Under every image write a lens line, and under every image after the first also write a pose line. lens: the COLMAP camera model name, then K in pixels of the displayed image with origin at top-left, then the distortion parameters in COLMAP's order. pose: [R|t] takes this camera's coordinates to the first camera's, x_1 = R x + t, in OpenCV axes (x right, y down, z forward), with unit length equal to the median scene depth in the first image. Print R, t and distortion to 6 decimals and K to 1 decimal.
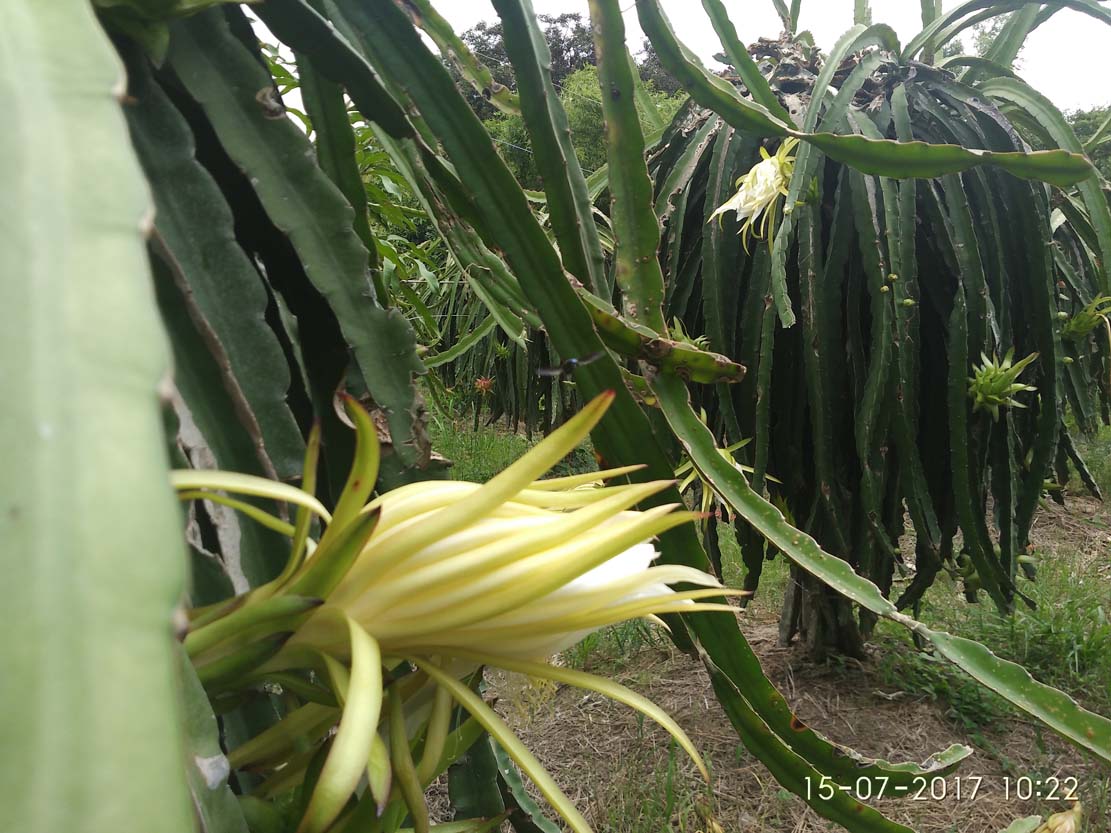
lens RADIAL K [[906.5, 0, 549.7], [0, 906.5, 403.8], [0, 0, 1]] dist [0.084010, -0.247210]
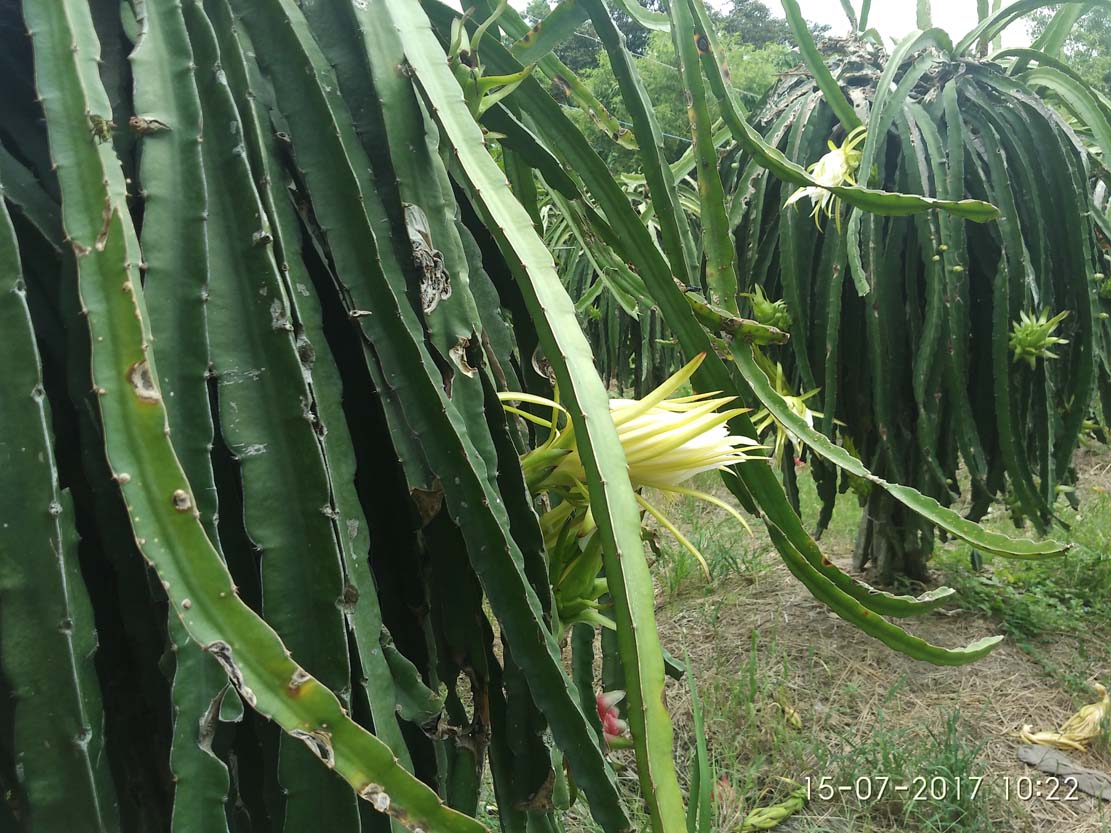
lens RADIAL K [[906.5, 0, 549.7], [0, 906.5, 403.8], [0, 0, 1]] dist [0.084010, -0.247210]
pose [[0.995400, -0.011464, -0.095114, -0.016801], [0.015744, 0.998891, 0.044368, 0.001114], [0.094500, -0.045662, 0.994477, -0.207660]]
